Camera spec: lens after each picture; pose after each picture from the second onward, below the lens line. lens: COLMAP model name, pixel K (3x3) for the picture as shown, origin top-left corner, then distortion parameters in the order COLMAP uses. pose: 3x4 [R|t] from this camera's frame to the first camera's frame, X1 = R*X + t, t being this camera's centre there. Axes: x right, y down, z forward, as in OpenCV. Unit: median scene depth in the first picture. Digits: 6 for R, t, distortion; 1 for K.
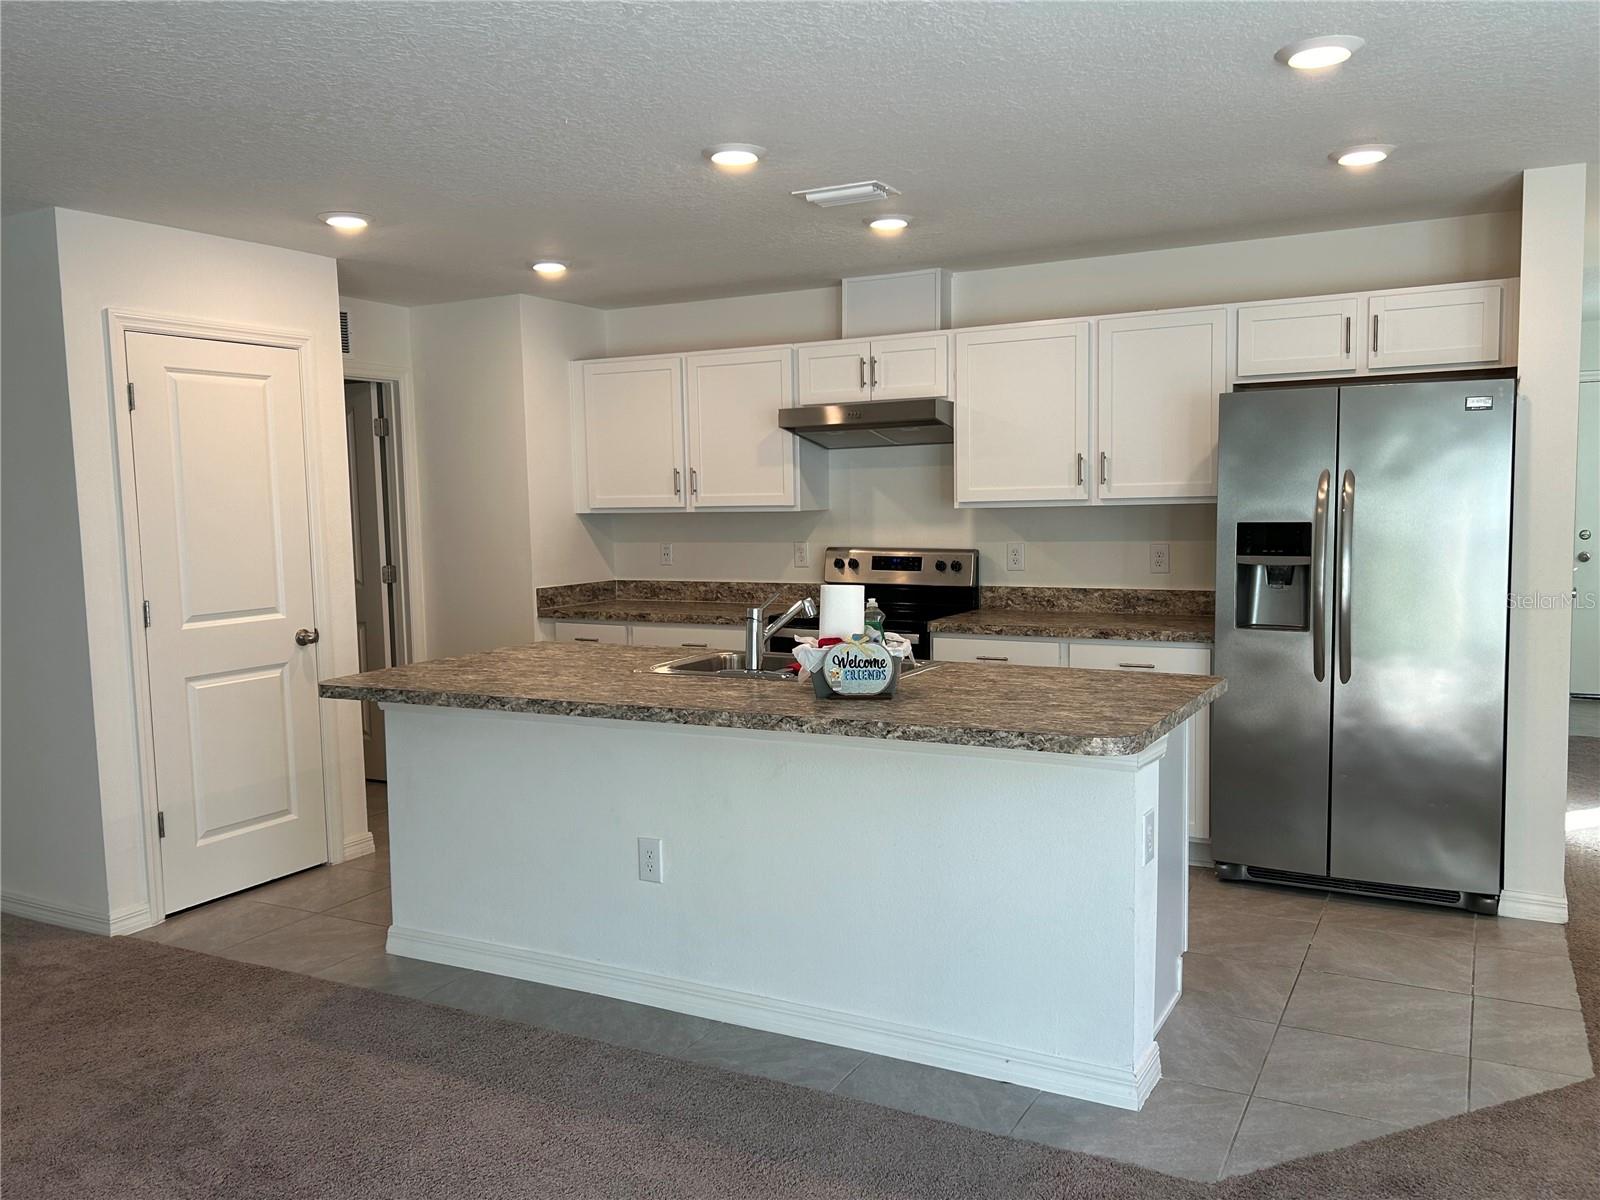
lens RADIAL K [[1246.9, 0, 802.6], [0, 1246.9, 609.5], [0, 0, 1]] dist [0.052179, -0.005941]
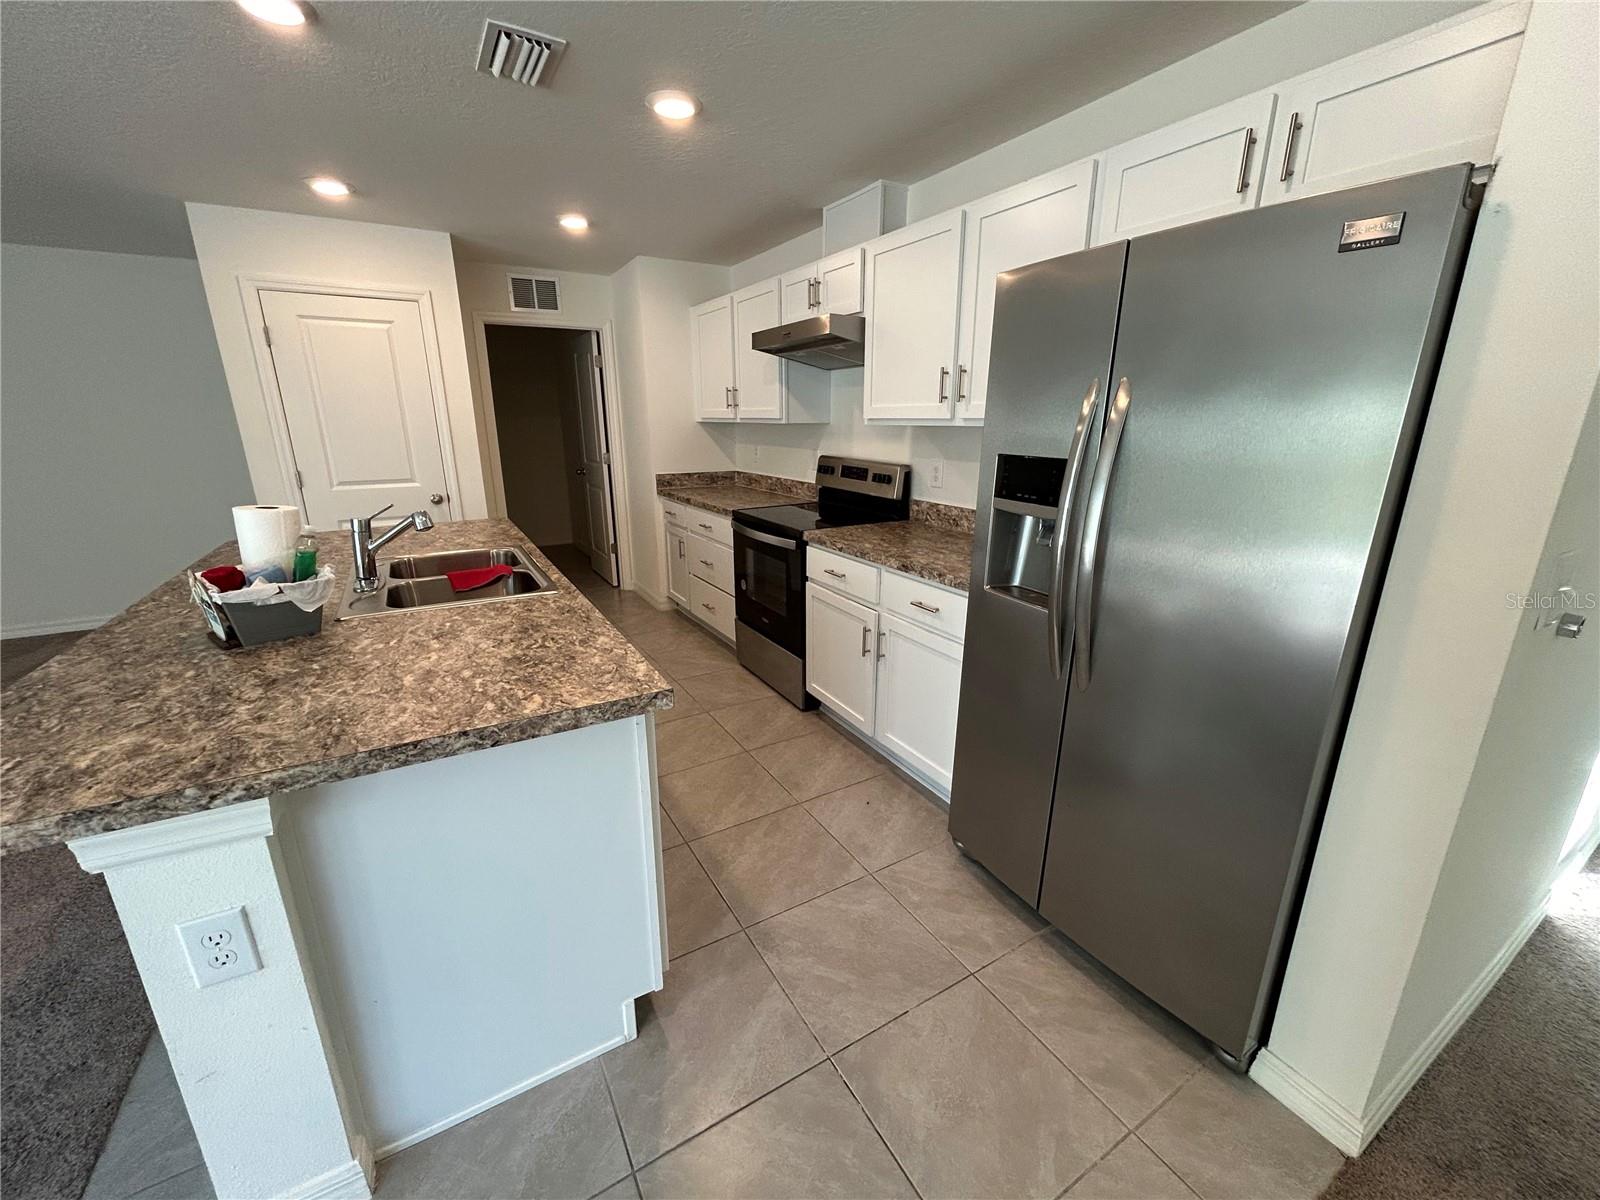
lens RADIAL K [[643.4, 0, 800.7], [0, 643.4, 595.6], [0, 0, 1]] dist [0.012762, 0.000113]
pose [[0.857105, 0.155718, -0.491043, 0.362991], [-0.061255, 0.977263, 0.202988, -0.046243], [0.511488, -0.143903, 0.847155, 0.480494]]
